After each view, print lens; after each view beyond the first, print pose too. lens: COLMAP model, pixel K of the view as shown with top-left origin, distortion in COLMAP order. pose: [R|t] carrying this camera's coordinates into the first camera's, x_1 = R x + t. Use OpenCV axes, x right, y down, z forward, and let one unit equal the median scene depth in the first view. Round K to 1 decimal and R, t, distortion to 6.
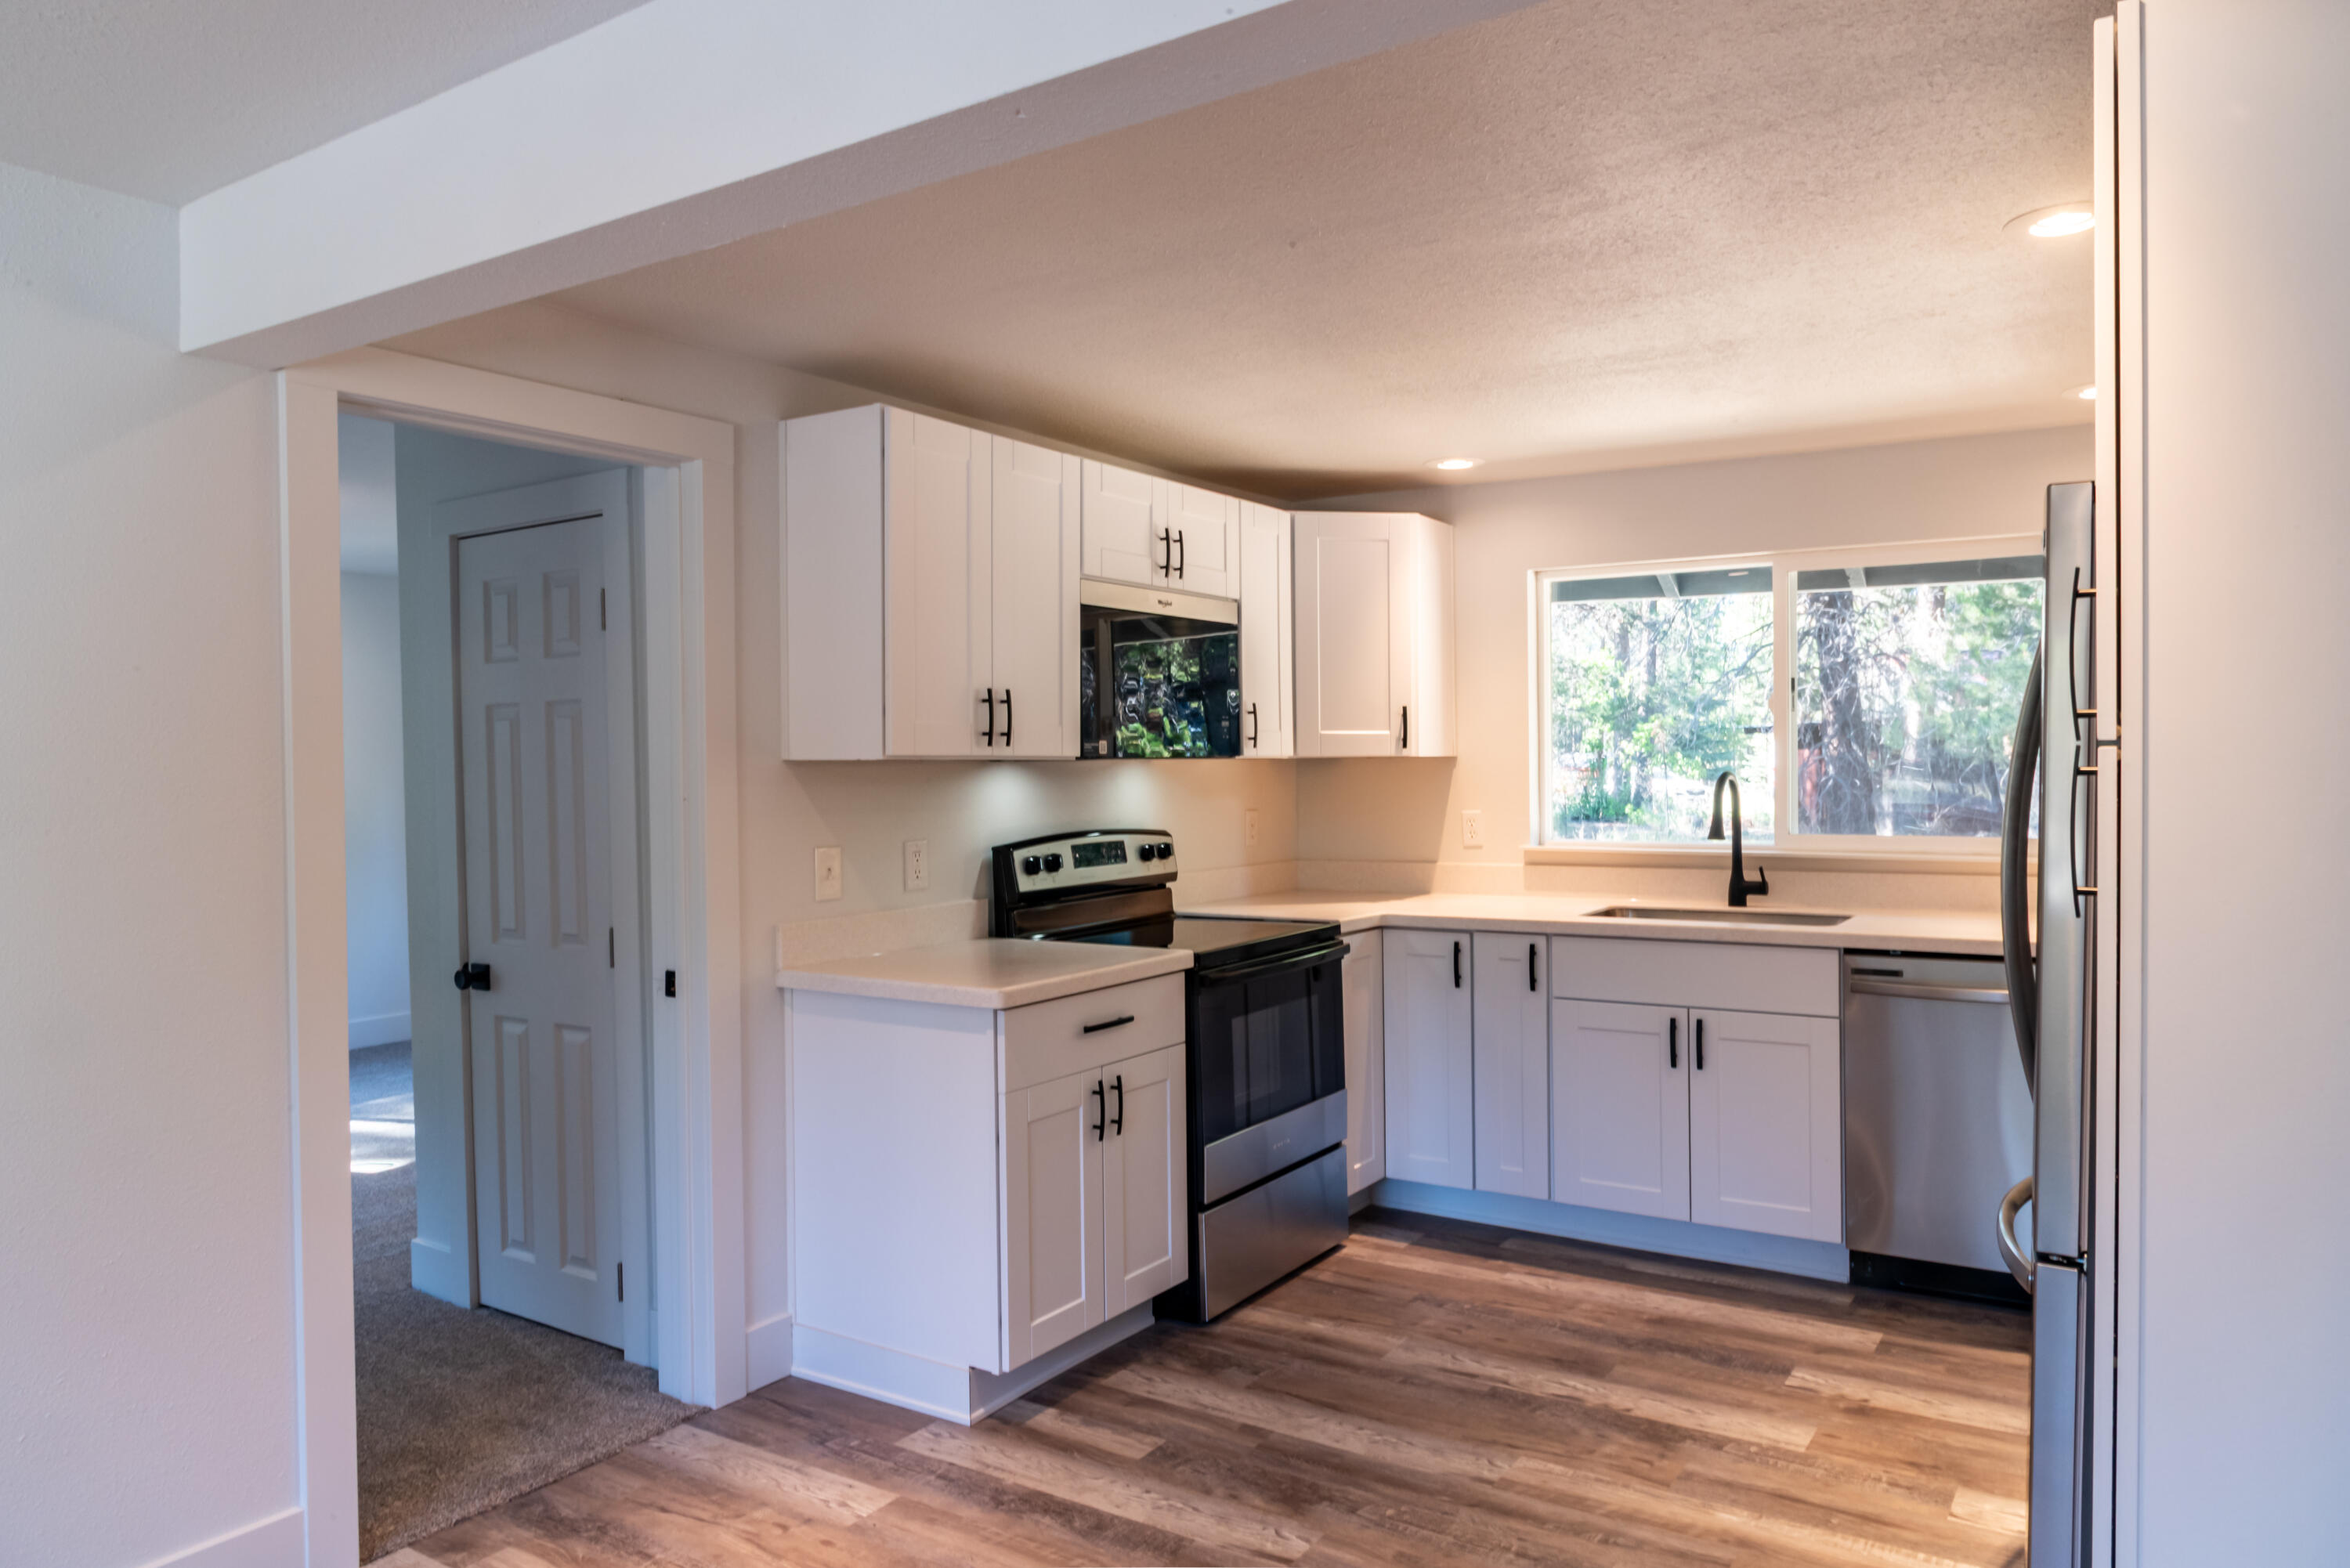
lens RADIAL K [[1547.7, 0, 1173.8], [0, 1547.7, 789.9], [0, 0, 1]] dist [-0.000421, -0.011979]
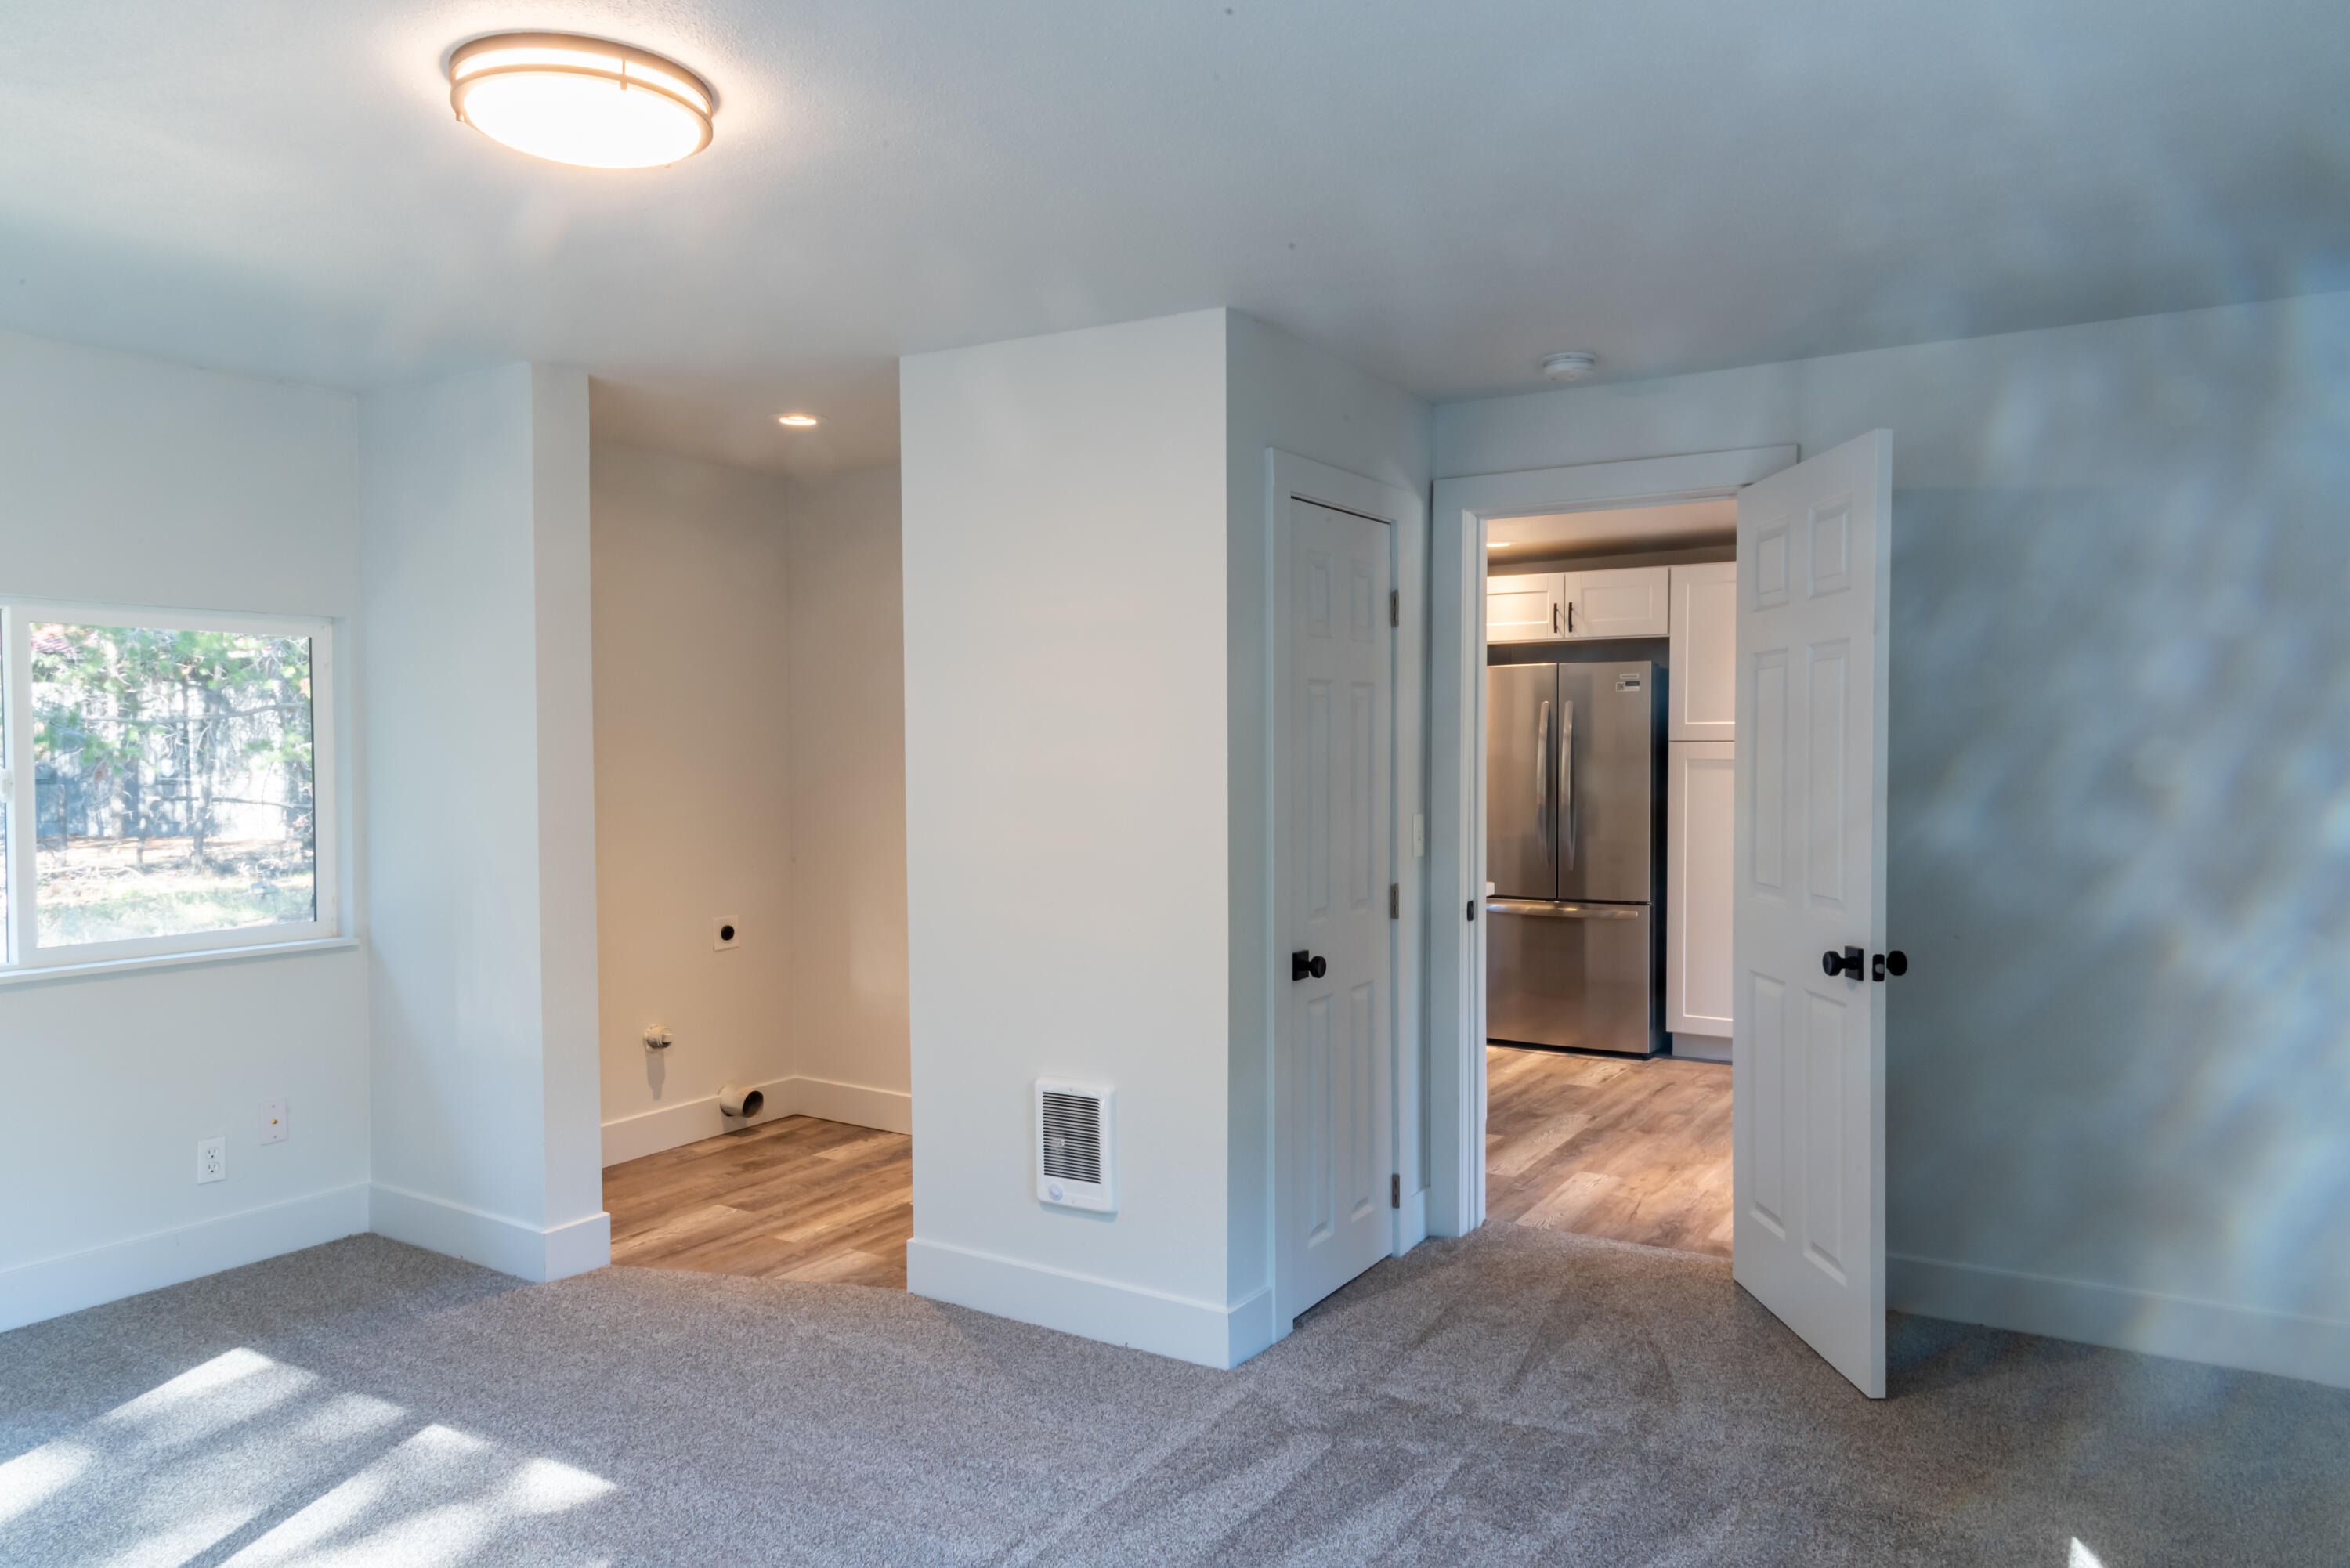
lens RADIAL K [[1572.4, 0, 1175.0], [0, 1572.4, 784.0], [0, 0, 1]] dist [0.008655, -0.002805]
pose [[-0.039542, -0.012536, 0.999139, -1.436596], [0.019978, 0.999712, 0.013334, -0.003170], [-0.999018, 0.020488, -0.039280, 1.142835]]
